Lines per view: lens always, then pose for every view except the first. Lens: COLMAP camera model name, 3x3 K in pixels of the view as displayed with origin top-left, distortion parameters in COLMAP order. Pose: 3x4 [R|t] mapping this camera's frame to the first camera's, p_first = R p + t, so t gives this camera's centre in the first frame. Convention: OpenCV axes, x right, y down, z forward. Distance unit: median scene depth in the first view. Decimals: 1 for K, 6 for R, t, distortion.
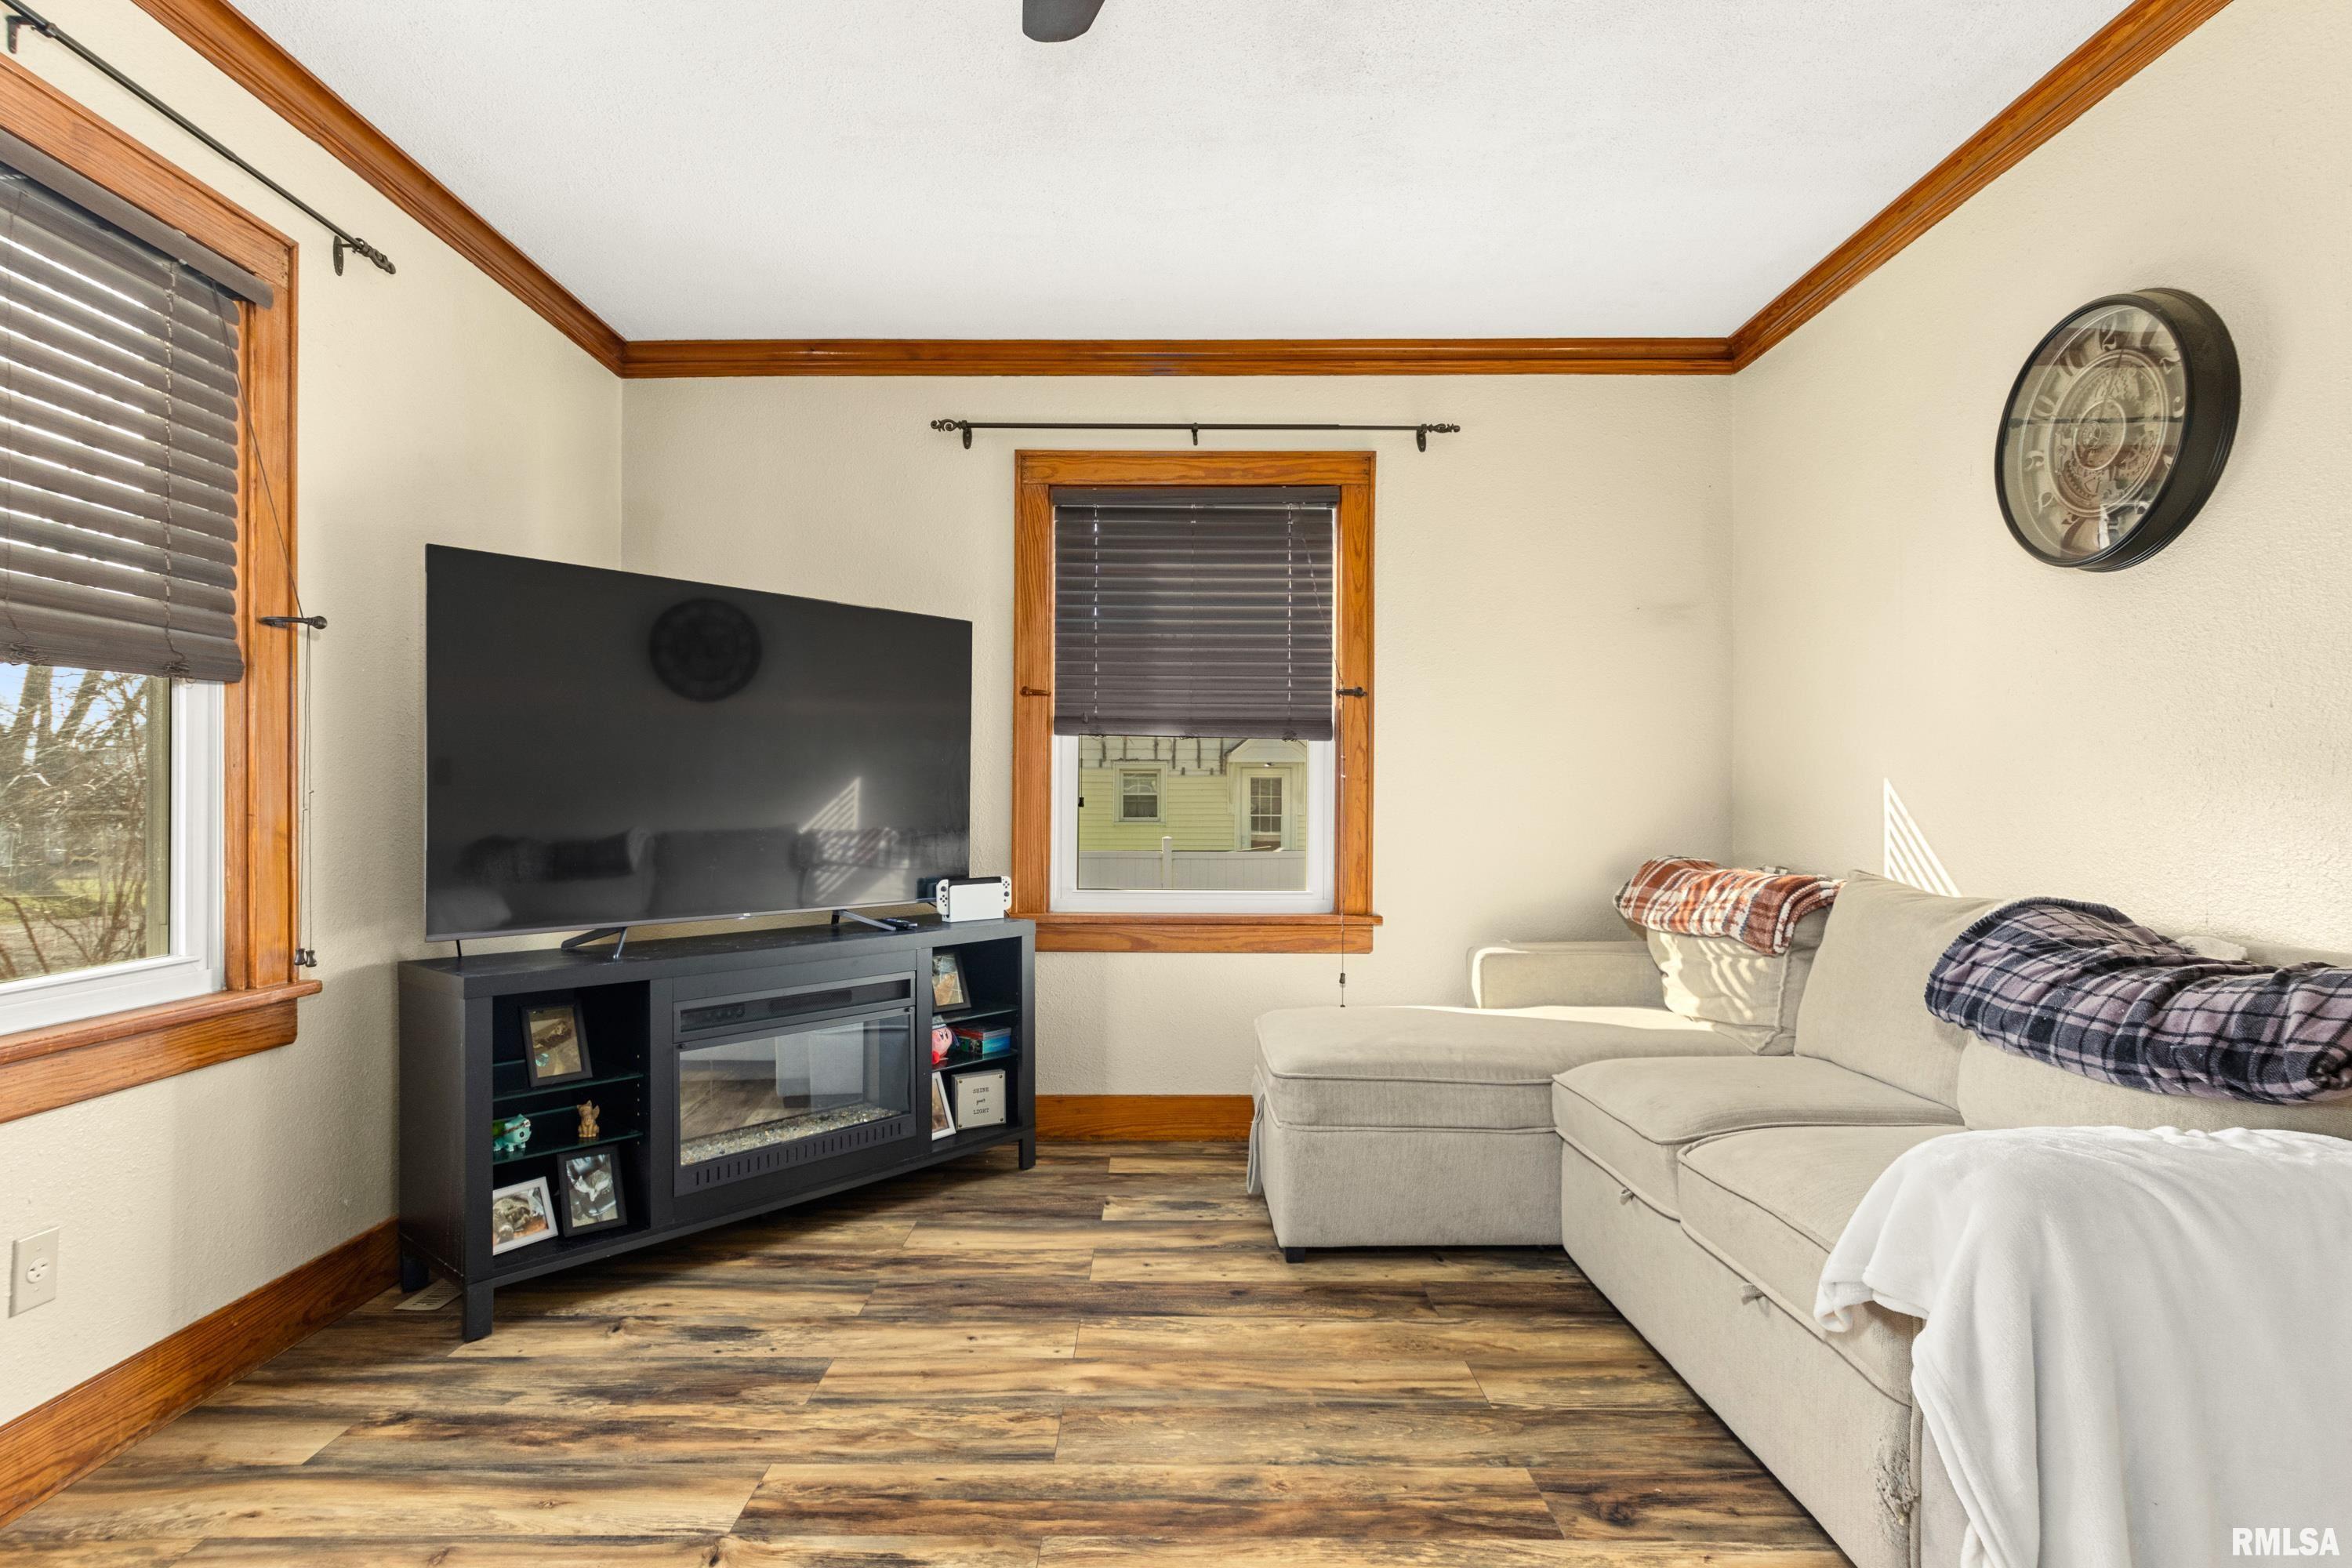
lens RADIAL K [[1205.7, 0, 1160.1], [0, 1205.7, 795.0], [0, 0, 1]] dist [0.003130, -0.001592]
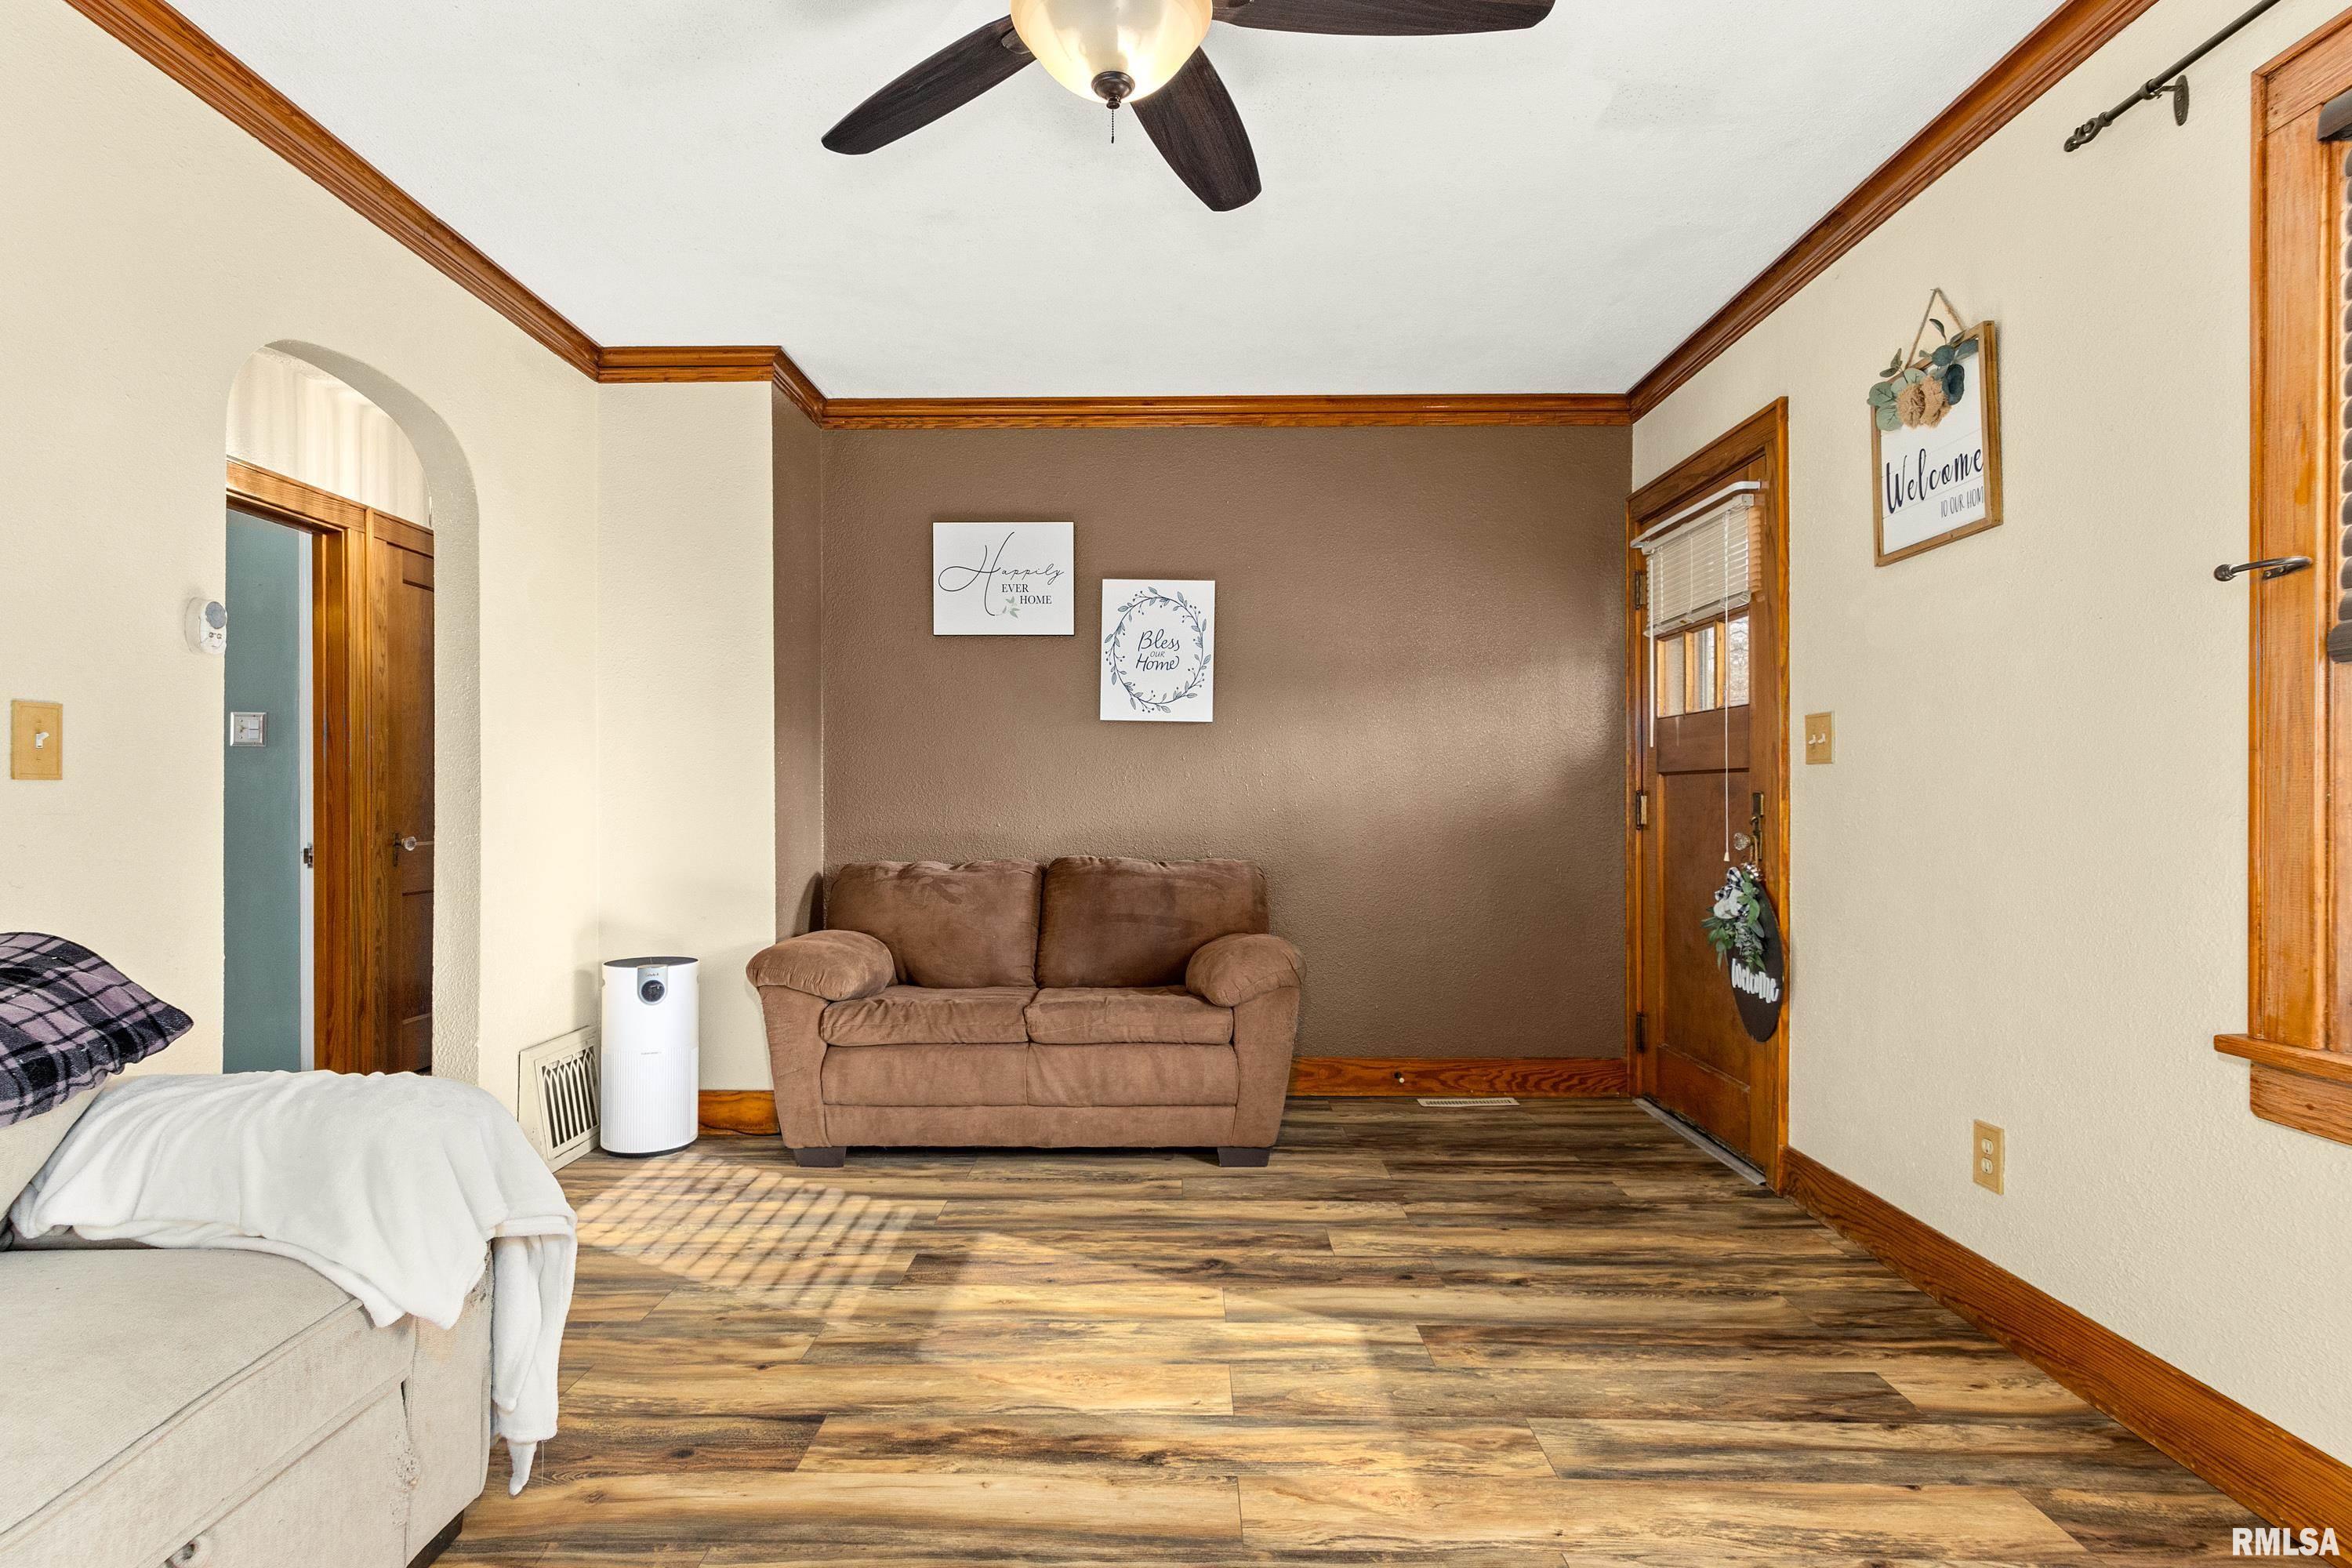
lens RADIAL K [[1220.0, 0, 1164.0], [0, 1220.0, 793.5], [0, 0, 1]] dist [0.004086, -0.000966]
pose [[-0.999974, -0.001441, 0.007102, -0.027267], [-0.001512, 0.999949, -0.009943, 0.004907], [-0.007088, -0.009954, -0.999925, 1.142574]]
